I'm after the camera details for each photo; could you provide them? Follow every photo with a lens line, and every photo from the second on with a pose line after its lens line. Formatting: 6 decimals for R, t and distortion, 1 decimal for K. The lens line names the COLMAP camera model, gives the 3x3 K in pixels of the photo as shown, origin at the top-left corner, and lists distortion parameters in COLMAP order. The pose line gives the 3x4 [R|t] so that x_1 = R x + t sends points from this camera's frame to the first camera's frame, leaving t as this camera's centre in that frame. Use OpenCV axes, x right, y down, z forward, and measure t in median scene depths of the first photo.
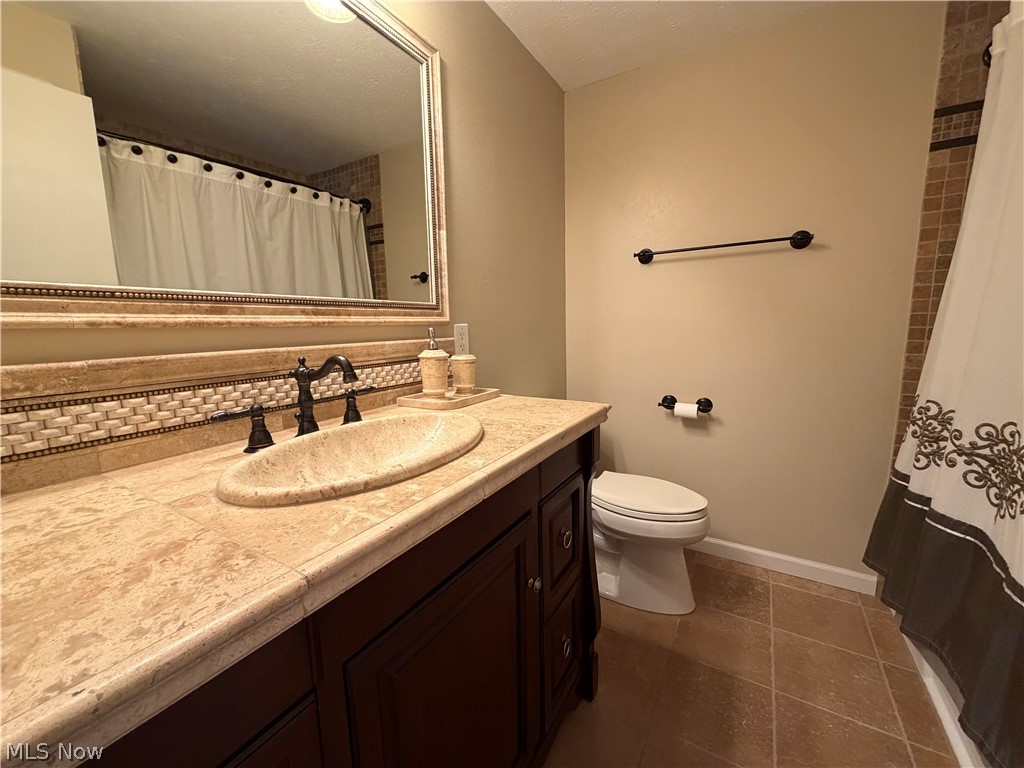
lens RADIAL K [[410.9, 0, 507.2], [0, 410.9, 388.8], [0, 0, 1]] dist [-0.002764, 0.002218]
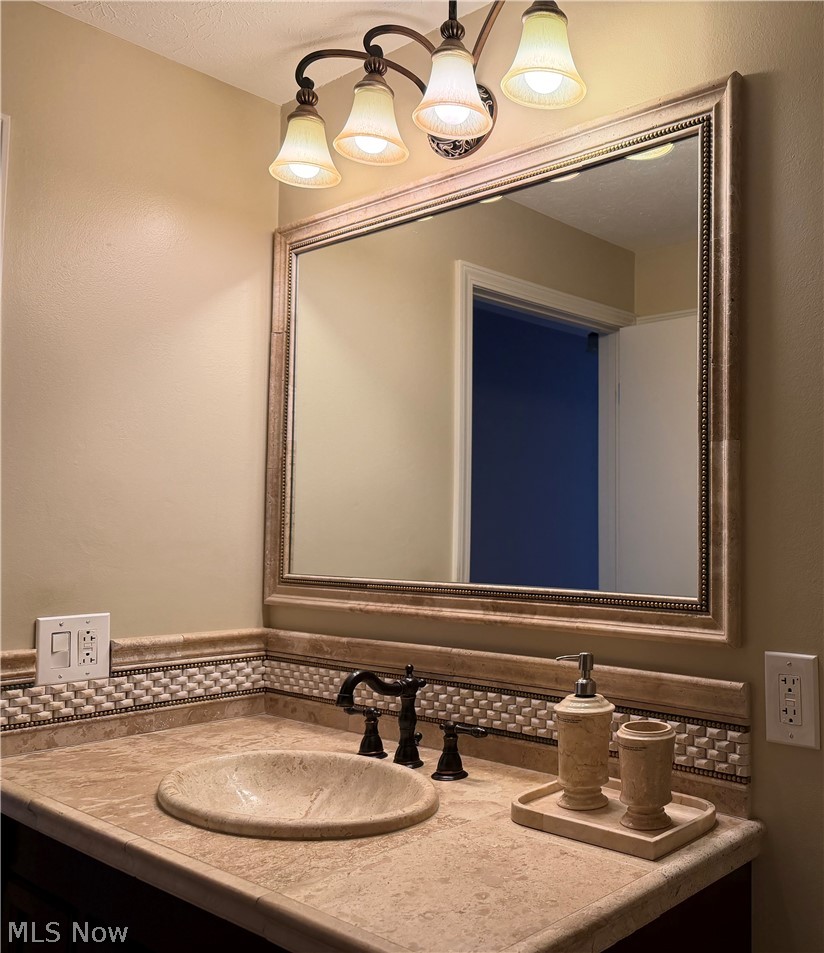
lens RADIAL K [[875.2, 0, 615.5], [0, 875.2, 475.9], [0, 0, 1]] dist [0.025732, -0.029299]
pose [[-0.093190, -0.049786, -0.994403, 0.897076], [-0.154696, 0.987344, -0.034935, -0.329661], [0.983557, 0.150575, -0.099712, 1.110276]]
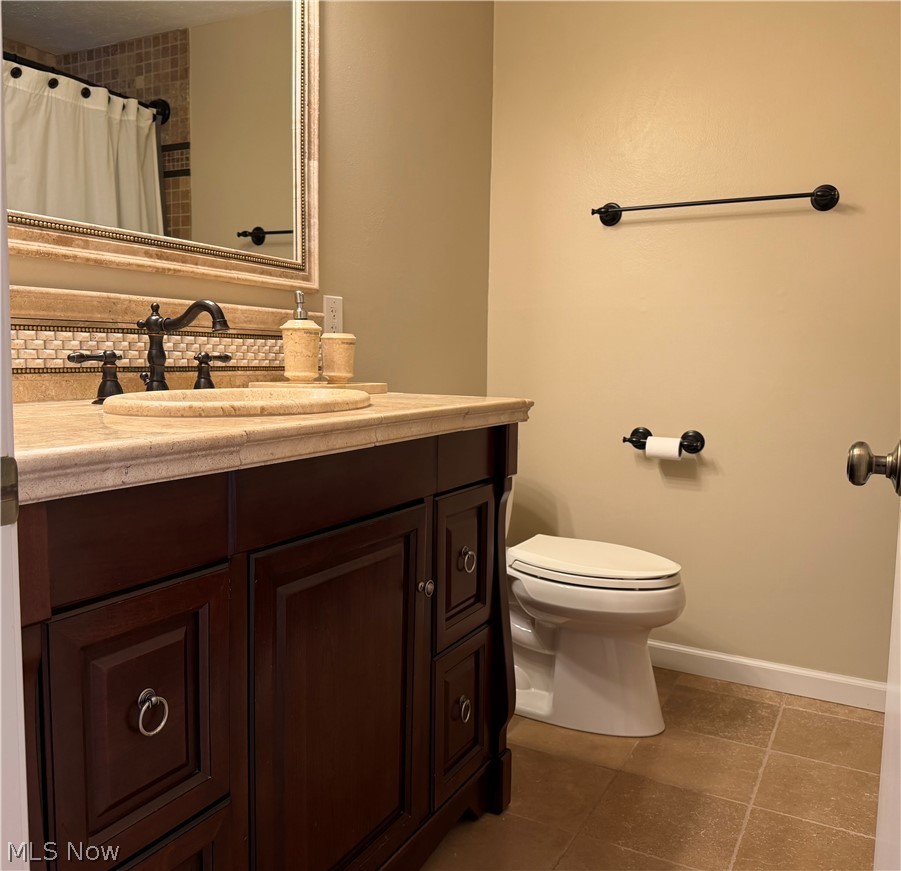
lens RADIAL K [[848.2, 0, 418.0], [0, 848.2, 447.5], [0, 0, 1]] dist [0.016462, 0.000000]
pose [[0.998546, 0.033966, 0.041864, -0.023082], [-0.031932, 0.998321, -0.048332, 0.203498], [-0.043436, 0.046924, 0.997954, -0.527018]]
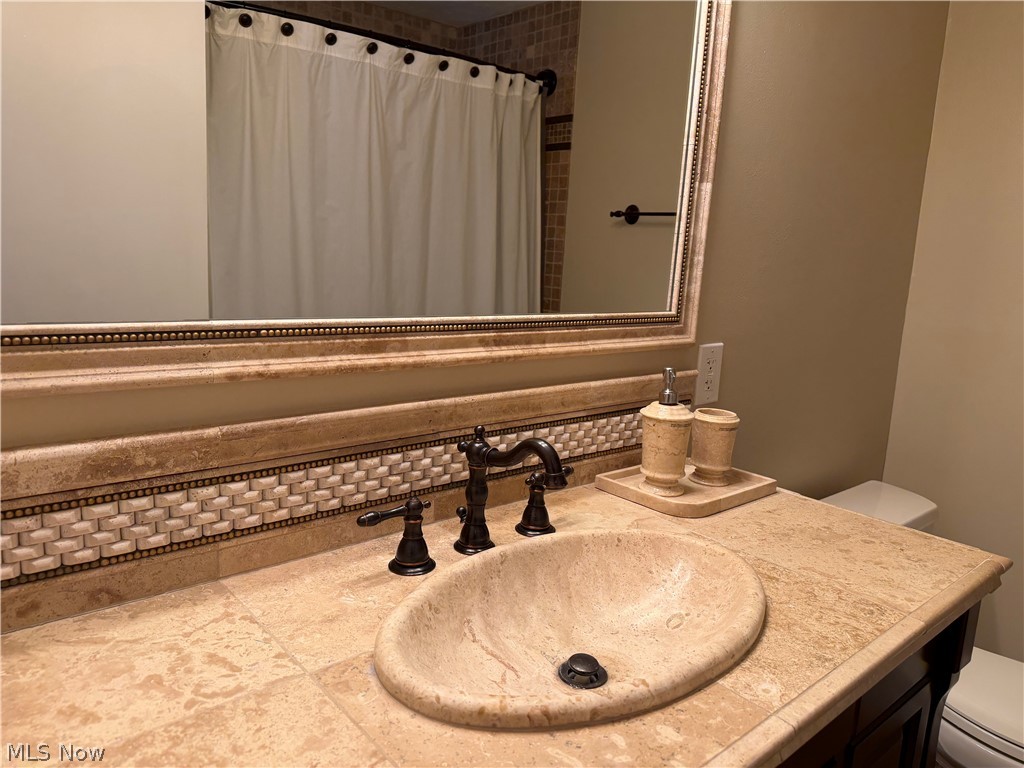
lens RADIAL K [[716.3, 0, 512.2], [0, 716.3, 388.4], [0, 0, 1]] dist [0.060689, -0.085204]
pose [[0.950761, 0.129924, -0.281378, -0.108201], [-0.119480, 0.991365, 0.054038, -0.146596], [0.285970, -0.017759, 0.958074, -0.034328]]
